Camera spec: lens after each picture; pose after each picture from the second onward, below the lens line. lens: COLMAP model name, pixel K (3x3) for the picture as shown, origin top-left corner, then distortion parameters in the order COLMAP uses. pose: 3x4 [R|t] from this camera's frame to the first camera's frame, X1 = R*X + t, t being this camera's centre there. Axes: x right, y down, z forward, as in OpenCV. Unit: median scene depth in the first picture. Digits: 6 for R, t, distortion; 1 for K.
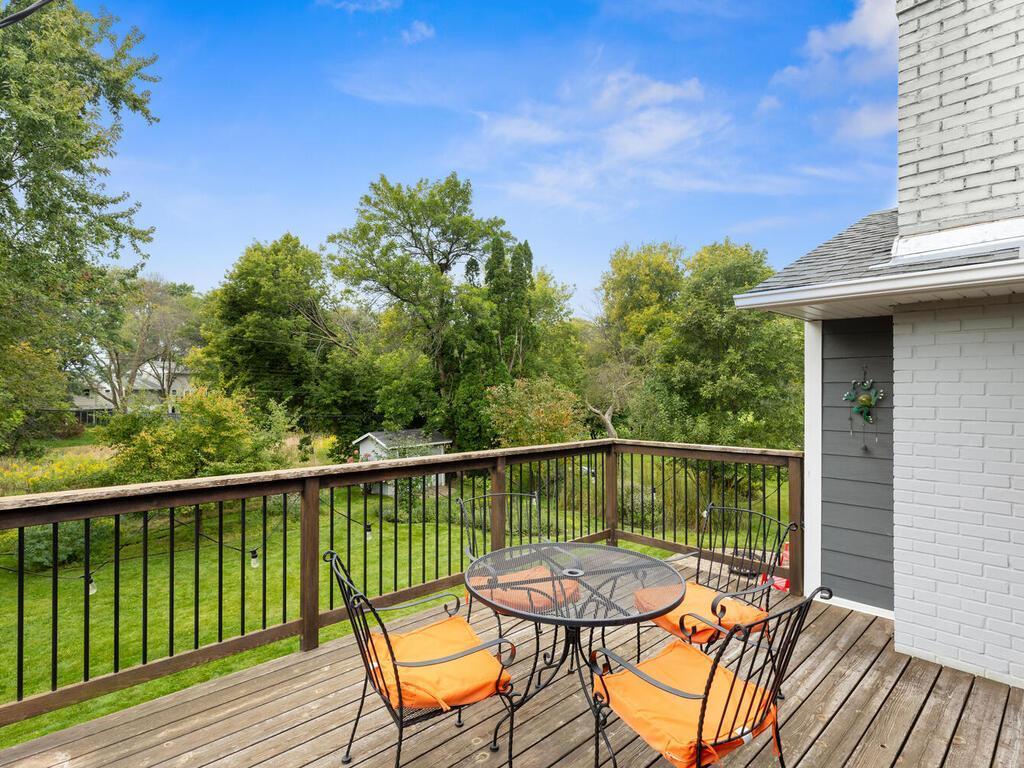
lens RADIAL K [[542.1, 0, 507.0], [0, 542.1, 389.0], [0, 0, 1]] dist [0.010214, 0.000554]
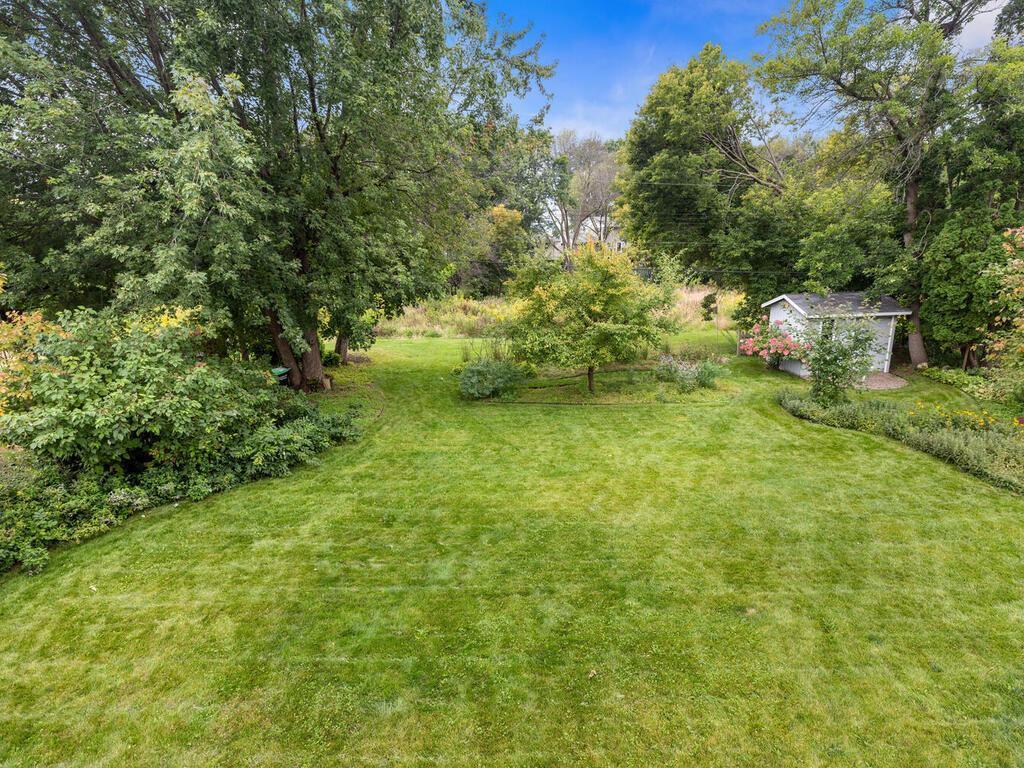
lens RADIAL K [[542.1, 0, 507.0], [0, 542.1, 389.0], [0, 0, 1]] dist [0.010214, 0.000554]
pose [[0.748683, 0.159229, -0.643521, -0.021297], [0.017227, 0.965725, 0.258996, 0.000752], [0.662704, -0.204991, 0.720279, 0.114514]]
